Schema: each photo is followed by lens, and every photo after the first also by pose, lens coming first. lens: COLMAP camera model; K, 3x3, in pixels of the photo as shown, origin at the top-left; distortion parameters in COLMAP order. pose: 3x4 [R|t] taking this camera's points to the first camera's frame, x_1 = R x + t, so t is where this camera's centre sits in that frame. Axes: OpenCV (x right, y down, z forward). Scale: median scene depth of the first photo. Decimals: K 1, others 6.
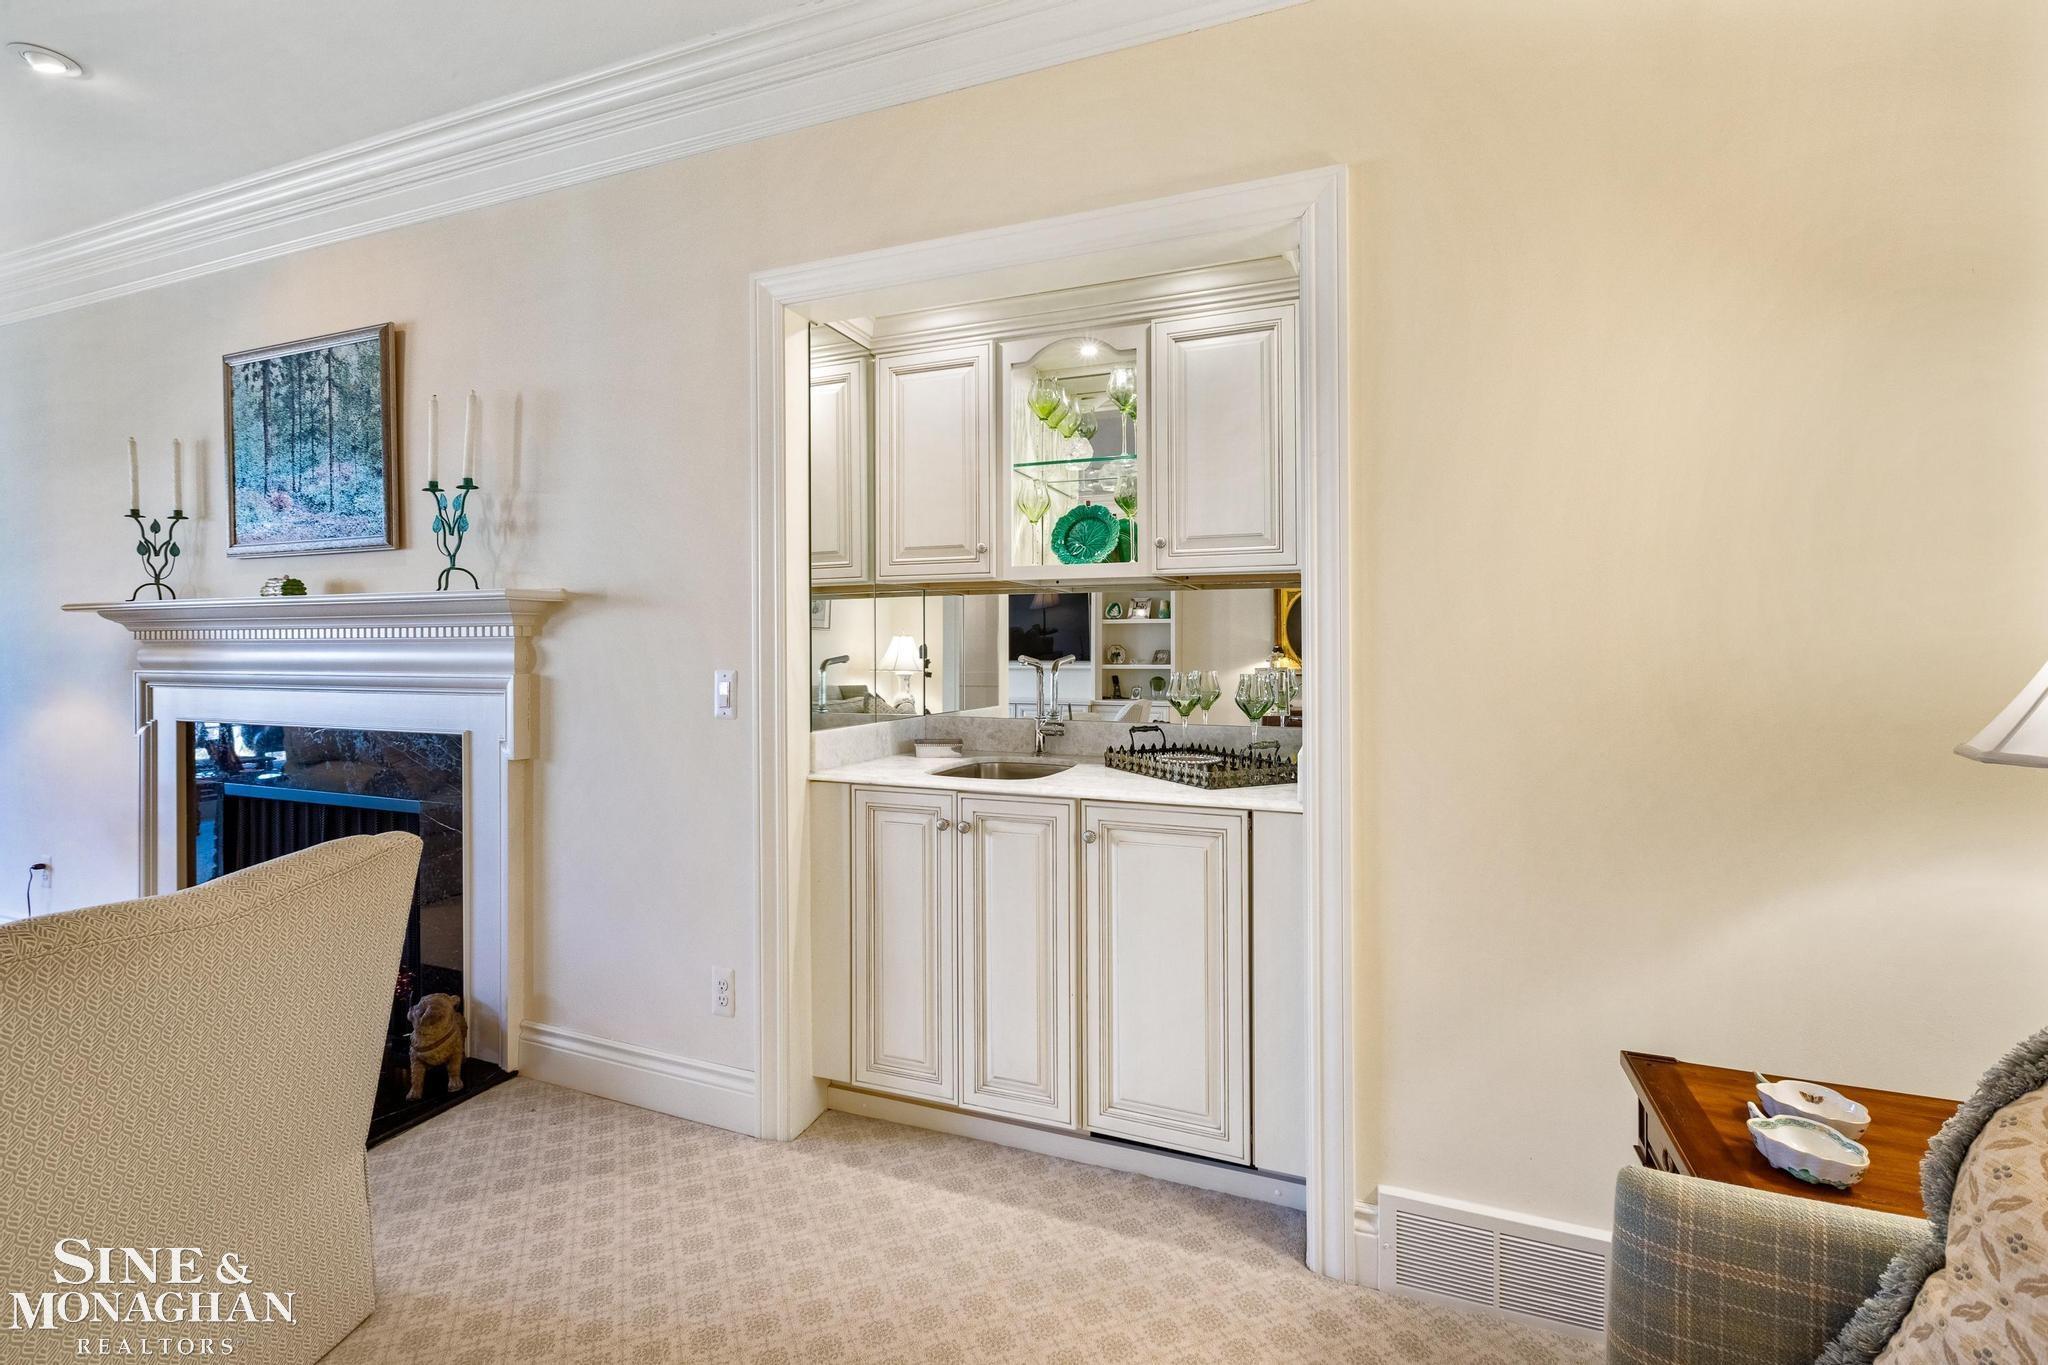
lens RADIAL K [[924.9, 0, 1011.0], [0, 924.9, 646.1], [0, 0, 1]] dist [-0.002442, -0.000882]
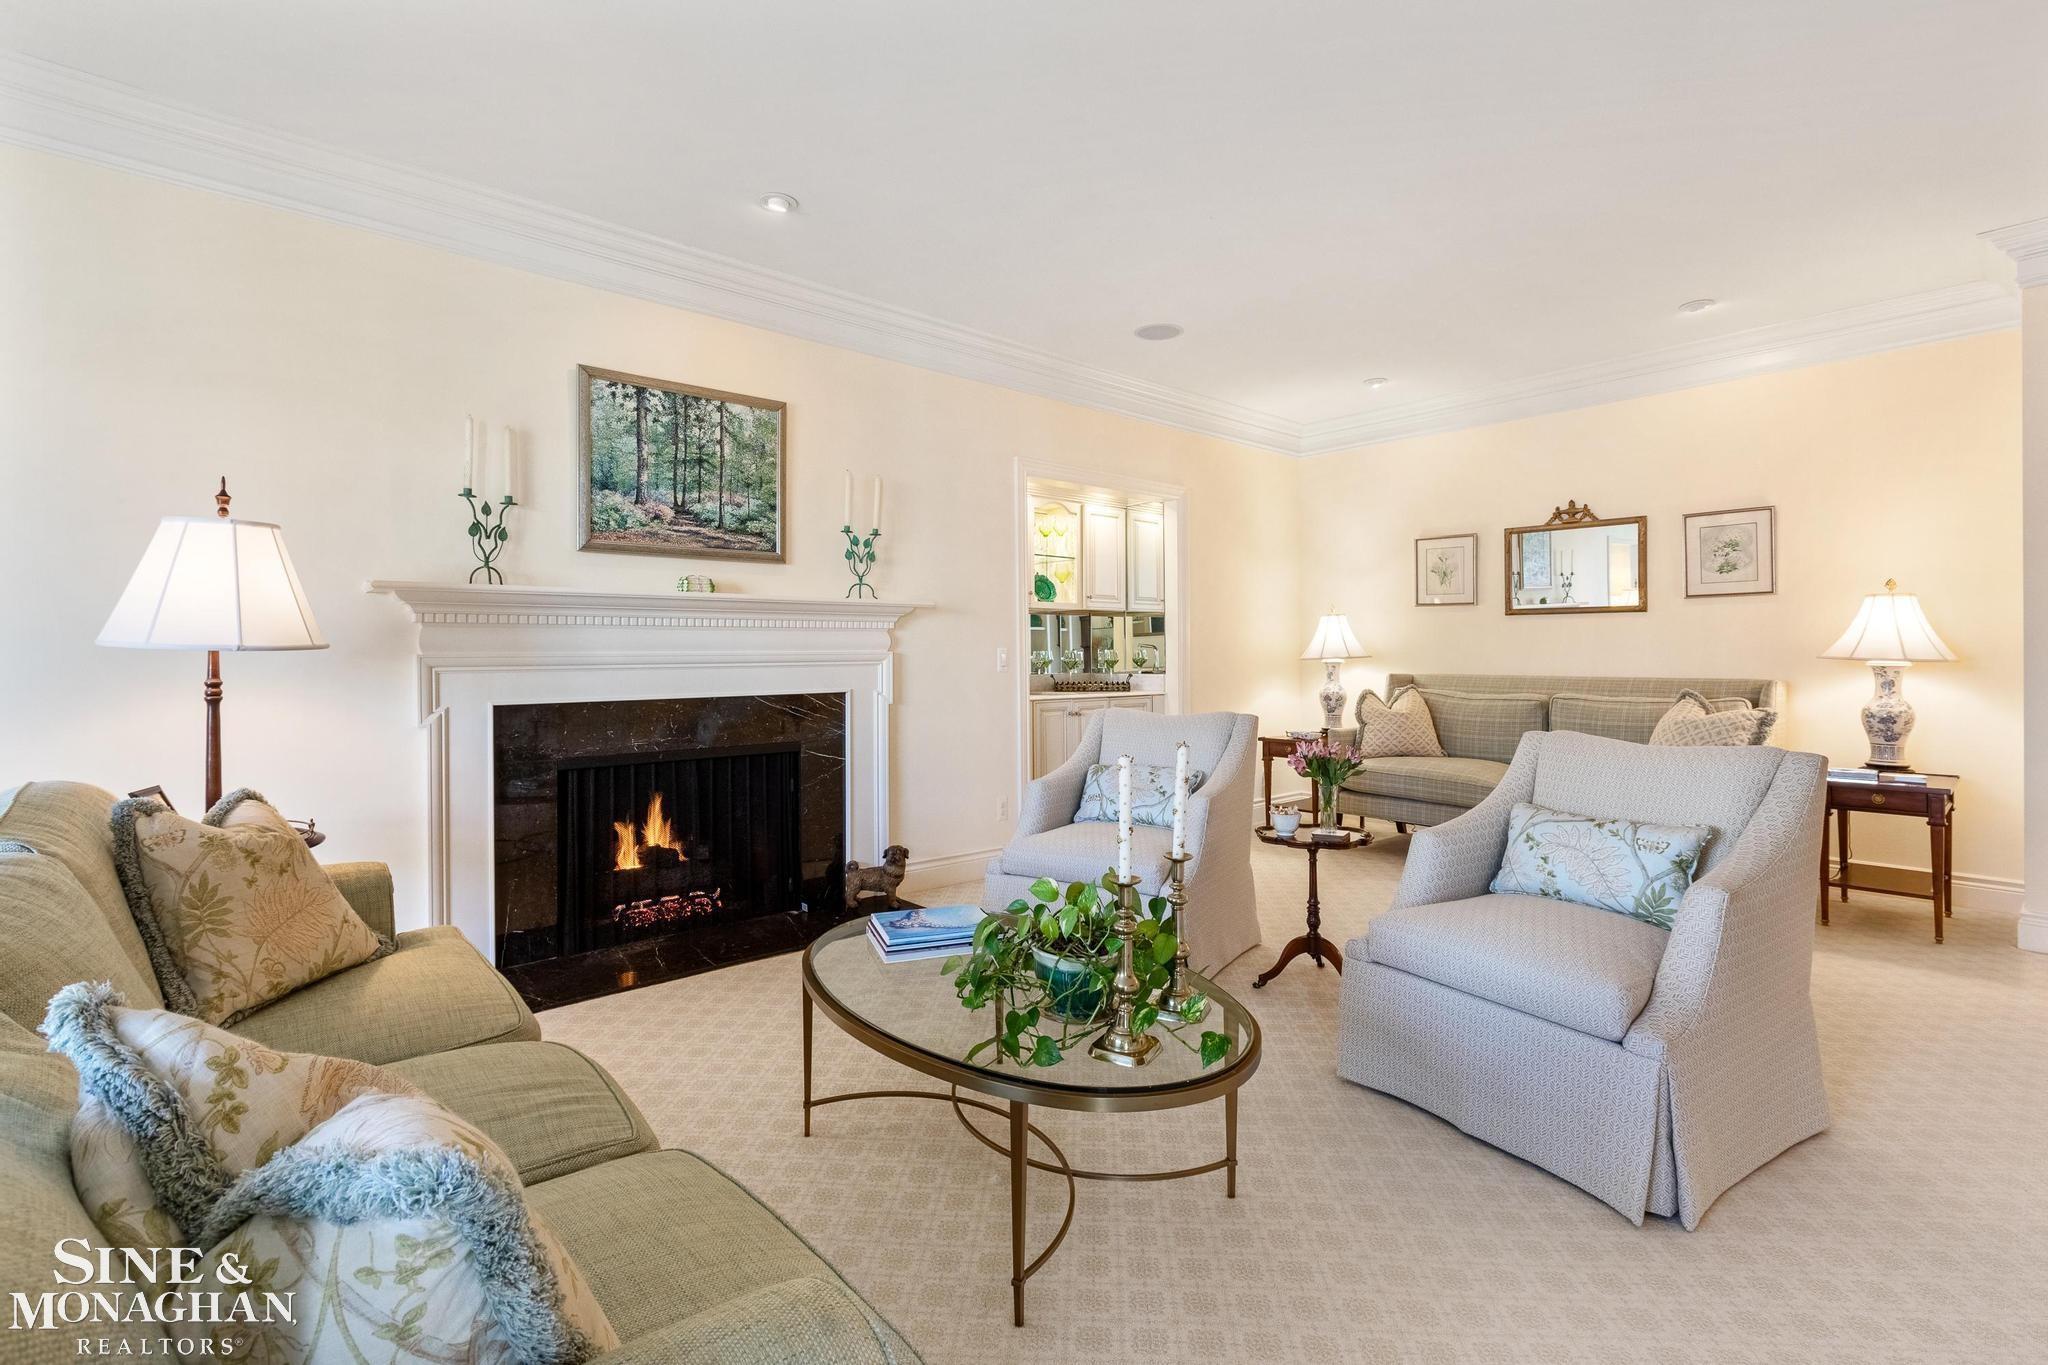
lens RADIAL K [[924.9, 0, 1011.0], [0, 924.9, 646.1], [0, 0, 1]] dist [-0.002442, -0.000882]
pose [[0.459613, 0.004509, 0.888108, -1.756888], [0.005848, 0.999950, -0.008104, 0.032475], [-0.888100, 0.008918, 0.459564, 0.053495]]
